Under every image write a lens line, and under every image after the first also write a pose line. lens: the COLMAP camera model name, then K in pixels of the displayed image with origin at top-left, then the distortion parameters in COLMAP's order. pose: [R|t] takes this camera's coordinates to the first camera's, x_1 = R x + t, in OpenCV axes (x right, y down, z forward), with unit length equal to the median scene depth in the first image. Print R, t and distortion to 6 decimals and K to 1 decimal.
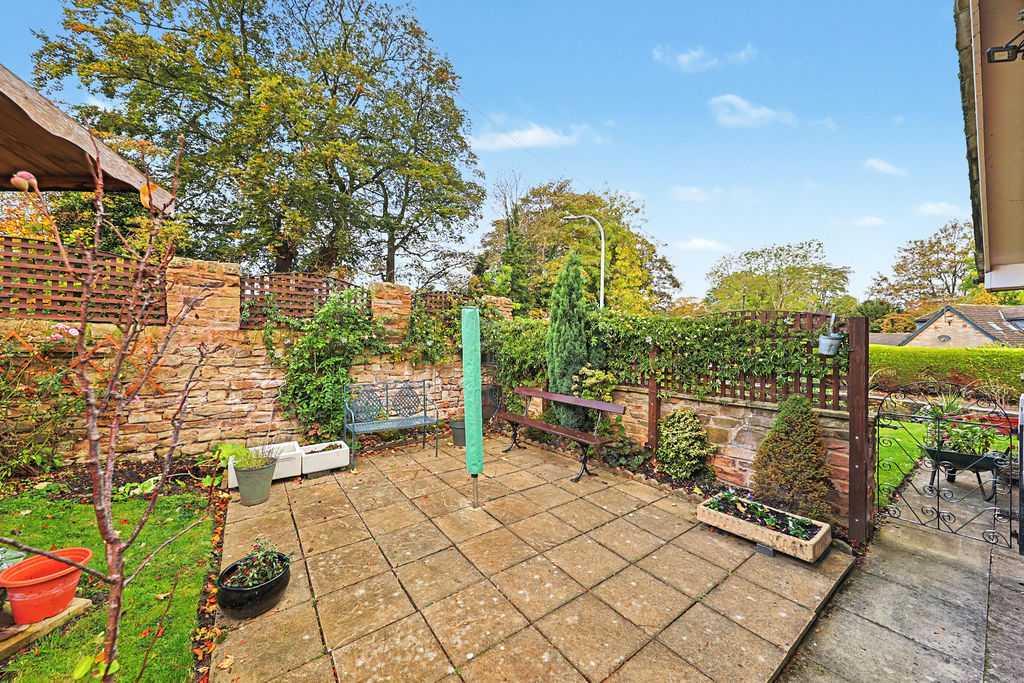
lens RADIAL K [[356.6, 0, 518.7], [0, 356.6, 339.1], [0, 0, 1]] dist [0.001798, -0.000055]
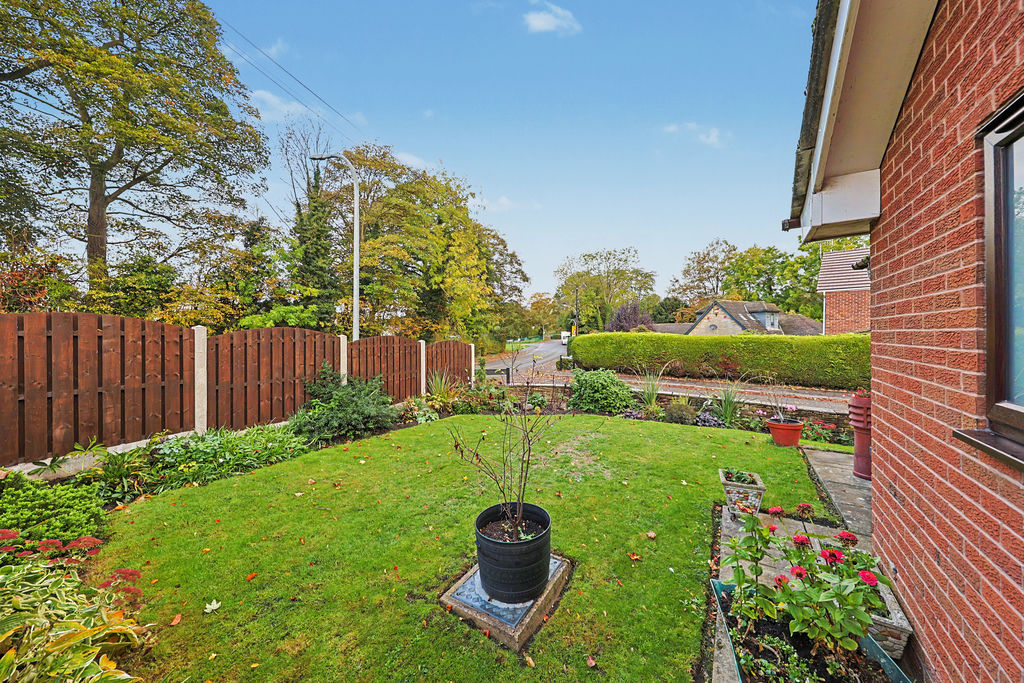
lens RADIAL K [[341.0, 0, 512.8], [0, 341.0, 337.1], [0, 0, 1]] dist [0.000066, -0.000100]
pose [[0.940351, -0.020639, 0.339580, 0.058495], [0.014684, 0.999690, 0.020095, -0.000420], [-0.339889, -0.013910, 0.940363, 0.054584]]
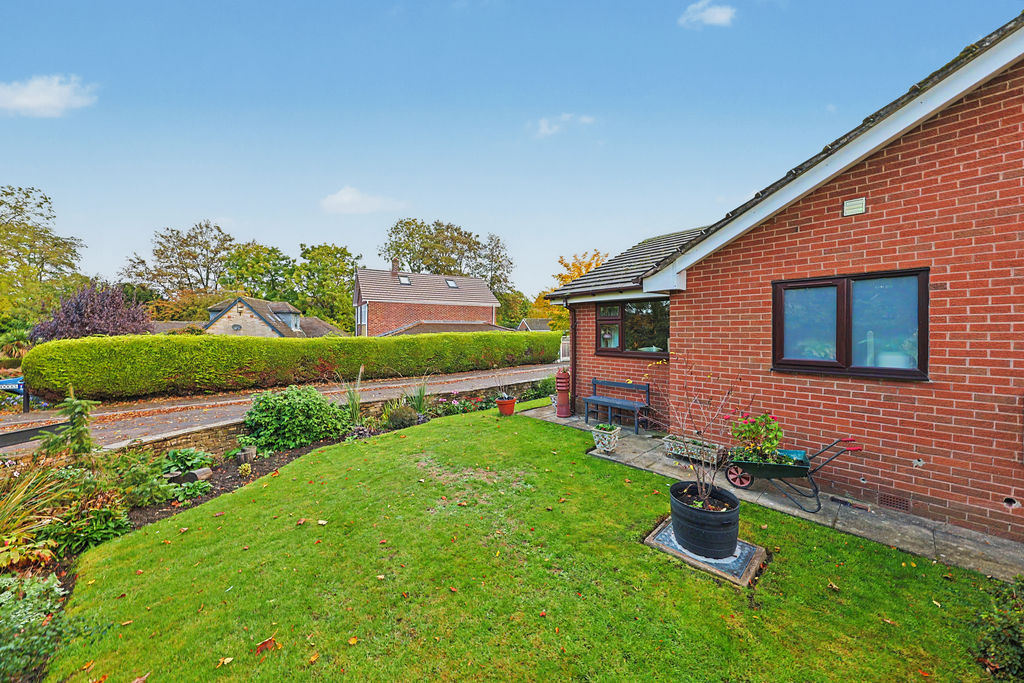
lens RADIAL K [[348.7, 0, 524.6], [0, 348.7, 336.0], [0, 0, 1]] dist [-0.000797, -0.000130]
pose [[-0.101059, -0.023932, 0.994593, 0.028886], [-0.003166, 0.999713, 0.023734, -0.001855], [-0.994875, -0.000750, -0.101106, 0.114695]]
